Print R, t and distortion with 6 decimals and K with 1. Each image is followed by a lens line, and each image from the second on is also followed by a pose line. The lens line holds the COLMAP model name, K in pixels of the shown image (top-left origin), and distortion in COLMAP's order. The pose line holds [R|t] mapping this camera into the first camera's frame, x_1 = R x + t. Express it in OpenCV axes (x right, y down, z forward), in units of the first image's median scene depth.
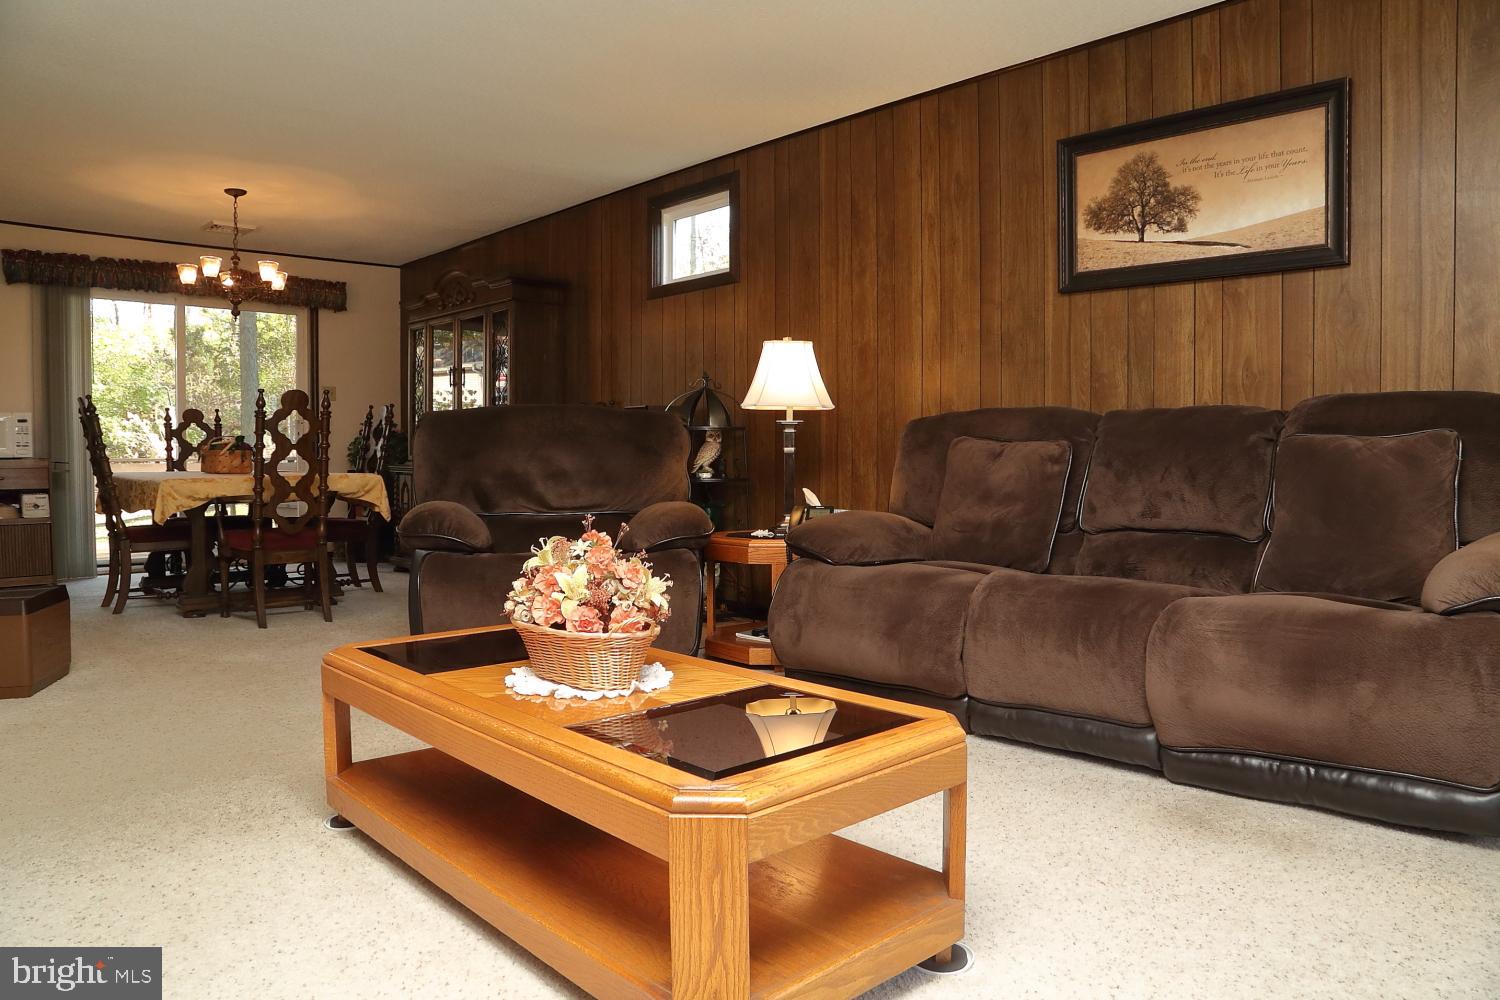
lens RADIAL K [[1032.4, 0, 753.6], [0, 1032.4, 494.2], [0, 0, 1]] dist [-0.095691, 0.043325]
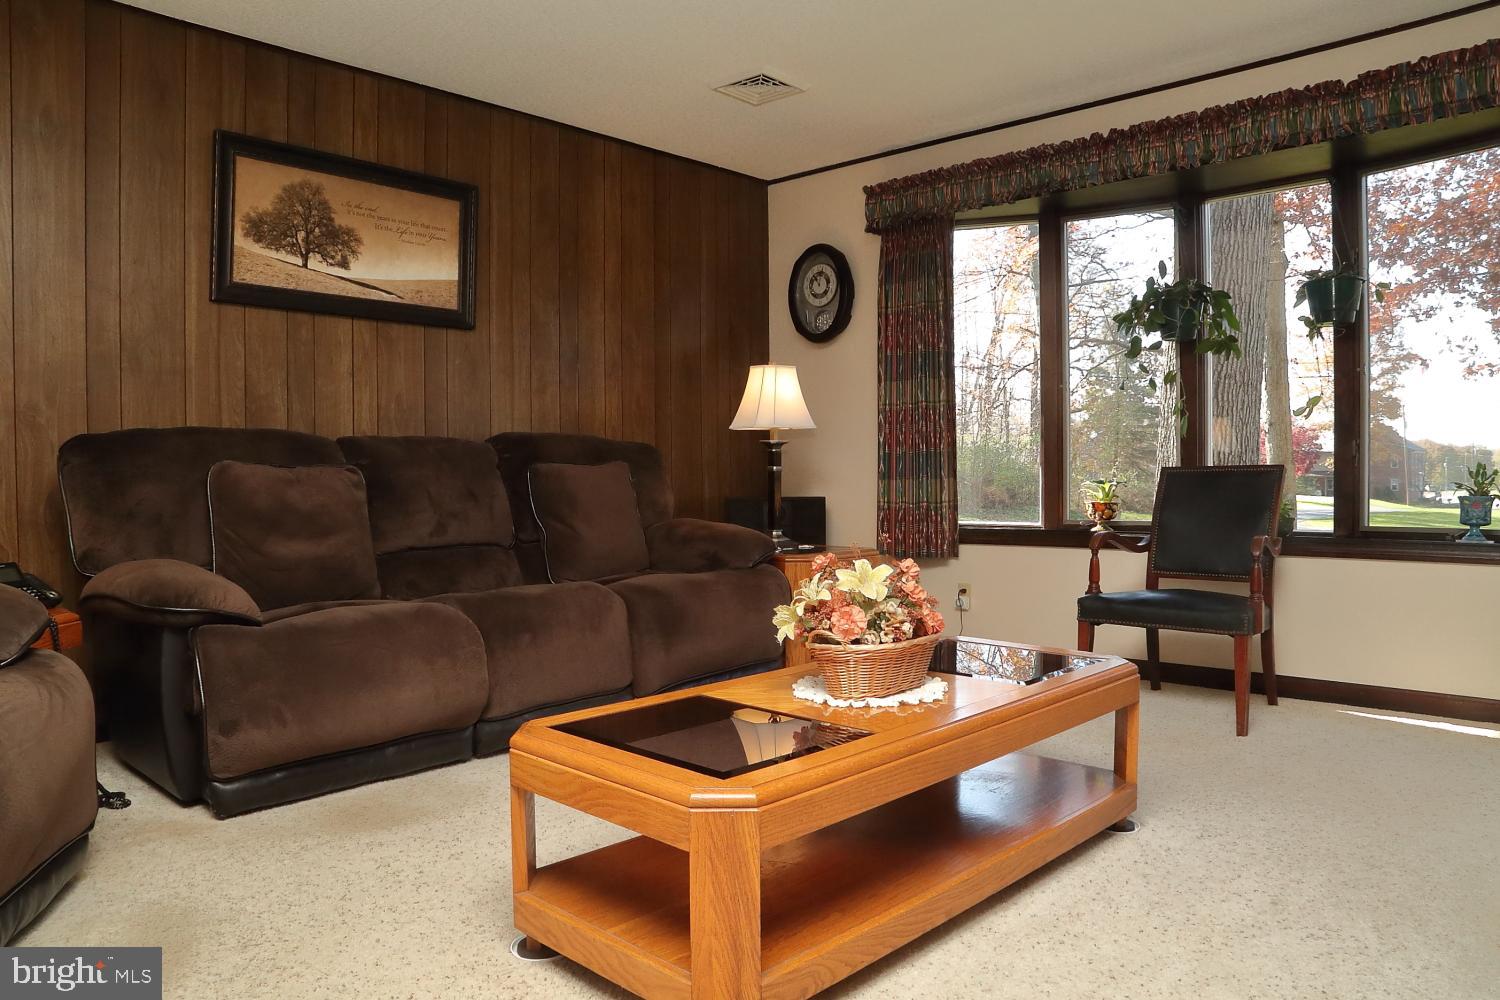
lens RADIAL K [[1032.4, 0, 740.9], [0, 1032.4, 493.6], [0, 0, 1]] dist [-0.095691, 0.043325]
pose [[-0.057350, -0.016185, 0.998223, -0.650295], [0.053069, 0.998406, 0.019237, -0.023211], [-0.996943, 0.054077, -0.056400, 0.648768]]
